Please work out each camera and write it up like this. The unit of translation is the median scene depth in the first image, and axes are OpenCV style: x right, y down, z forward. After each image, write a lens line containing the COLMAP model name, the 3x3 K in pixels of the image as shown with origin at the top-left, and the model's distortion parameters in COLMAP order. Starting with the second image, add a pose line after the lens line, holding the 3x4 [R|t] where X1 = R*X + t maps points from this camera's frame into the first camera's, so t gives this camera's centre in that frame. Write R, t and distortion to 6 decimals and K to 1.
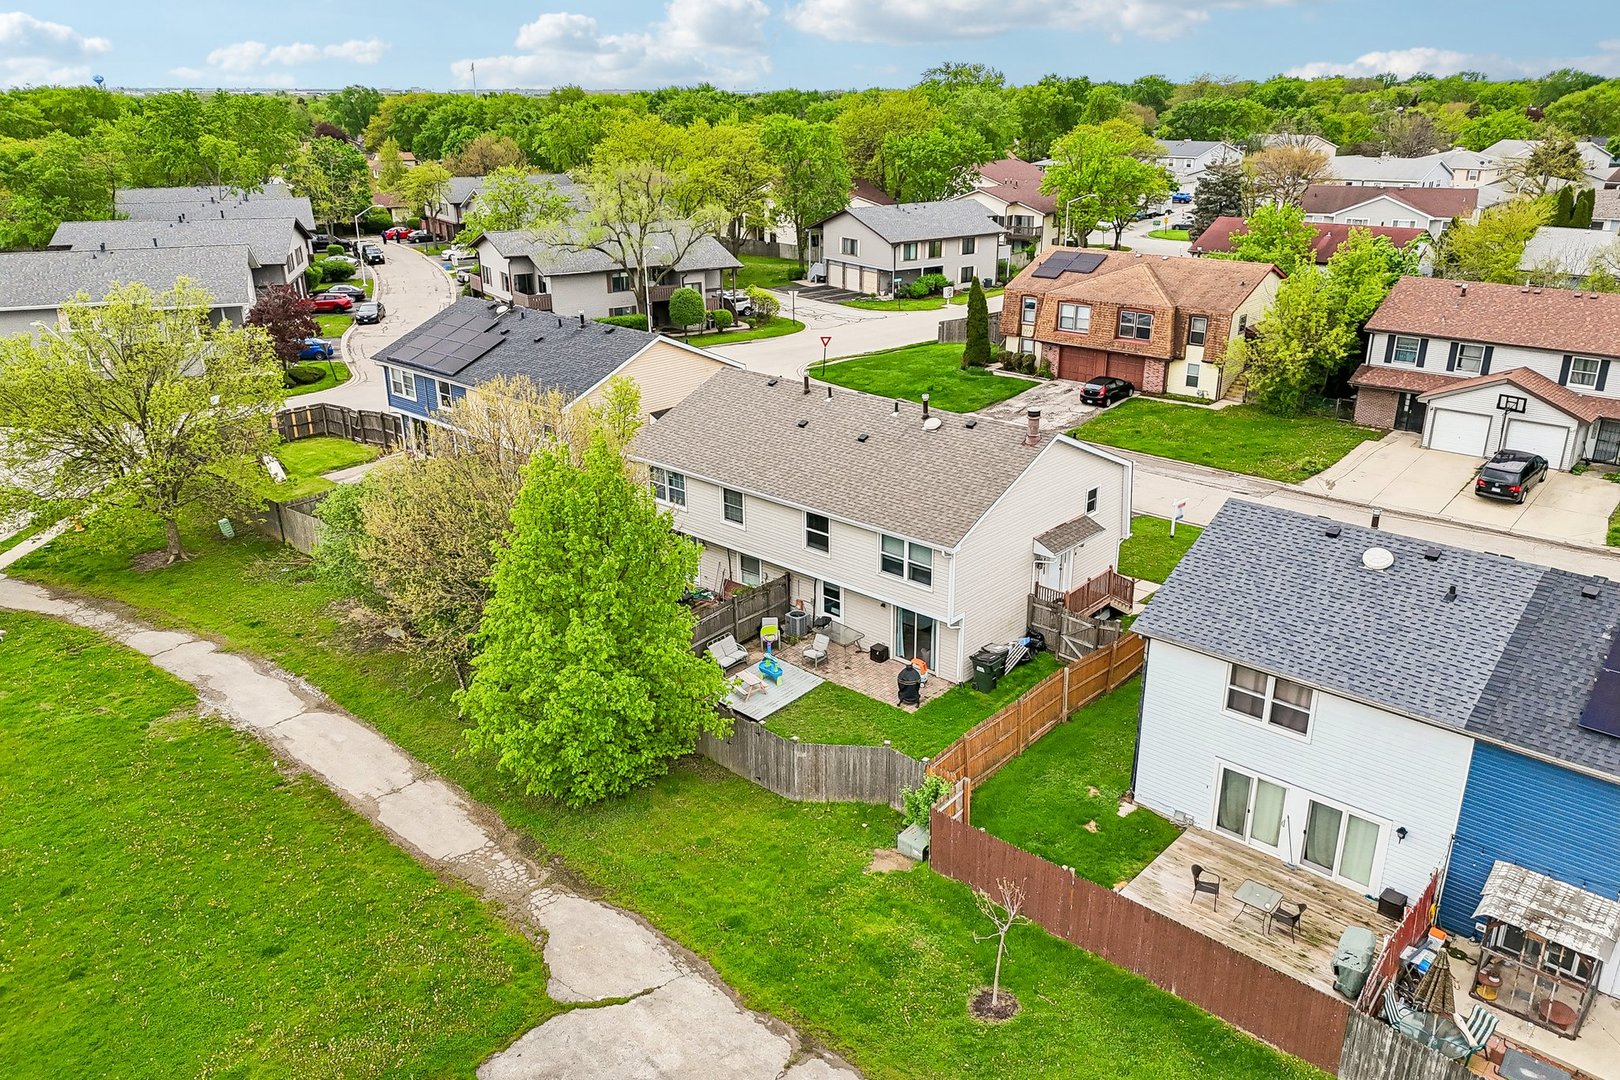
lens RADIAL K [[1189.3, 0, 811.8], [0, 1189.3, 520.0], [0, 0, 1]] dist [0.076408, -0.081622]
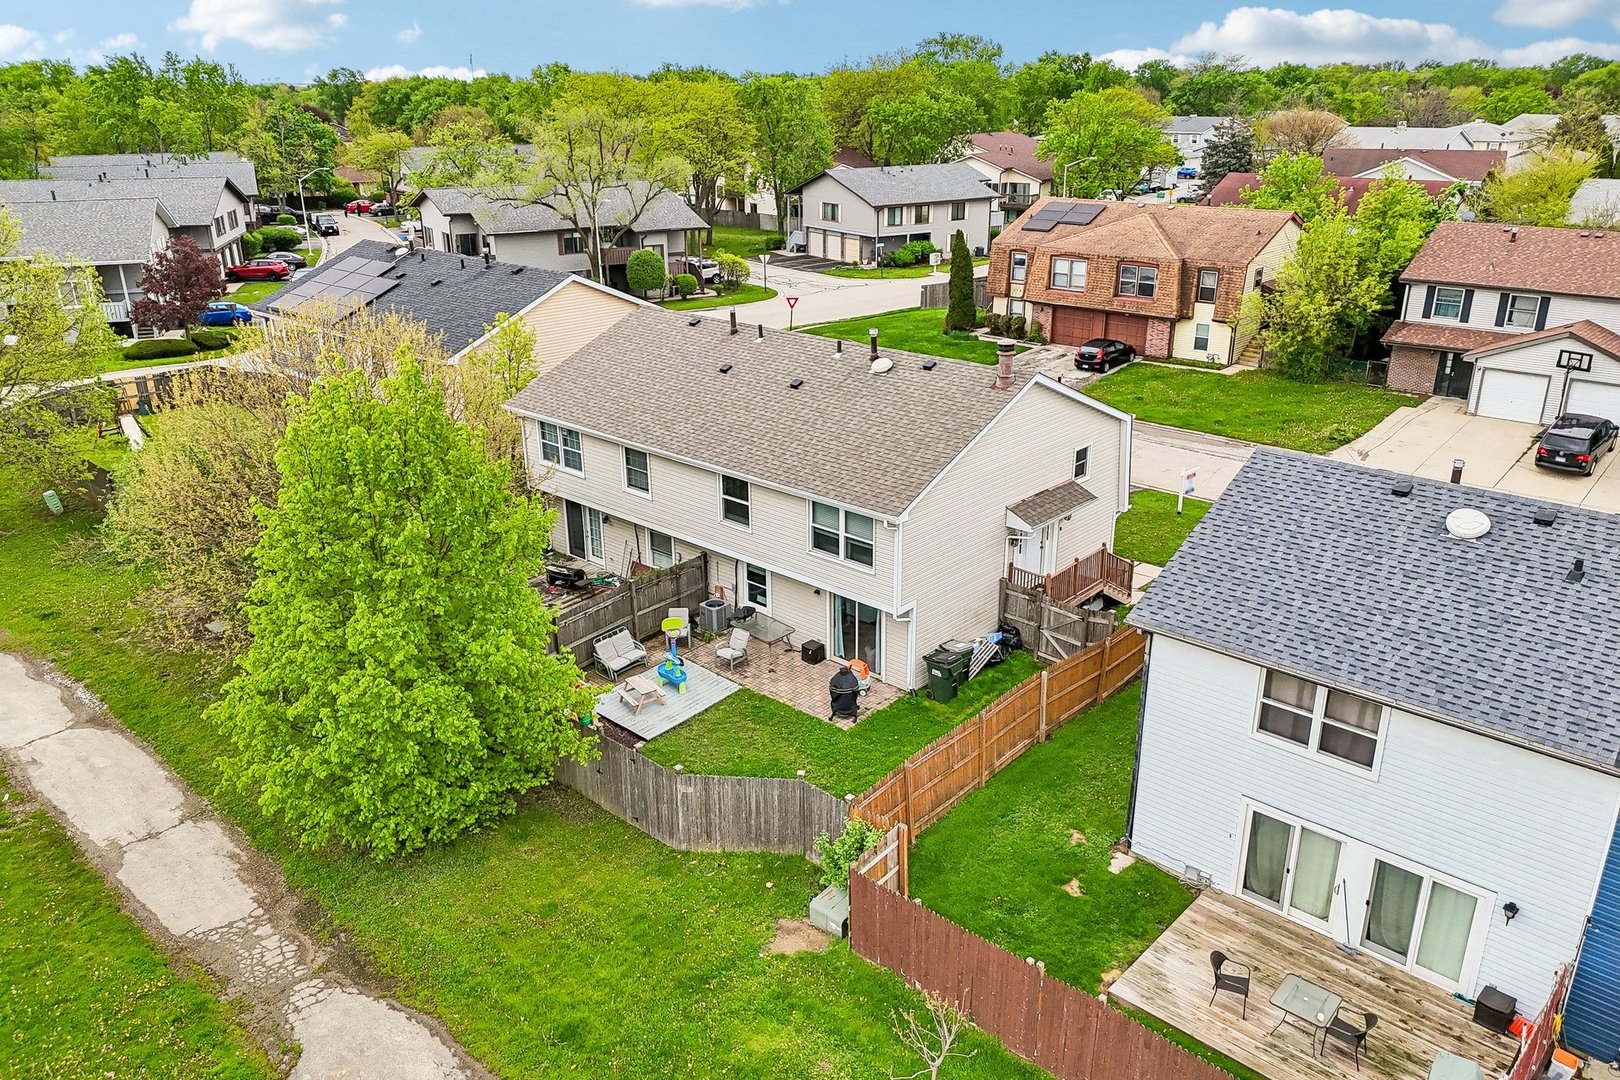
lens RADIAL K [[1189.3, 0, 811.8], [0, 1189.3, 520.0], [0, 0, 1]] dist [0.076408, -0.081622]
pose [[0.999997, 0.000584, -0.002534, 0.054848], [-0.000574, 0.999993, 0.003696, 0.019425], [0.002536, -0.003695, 0.999990, 0.193362]]
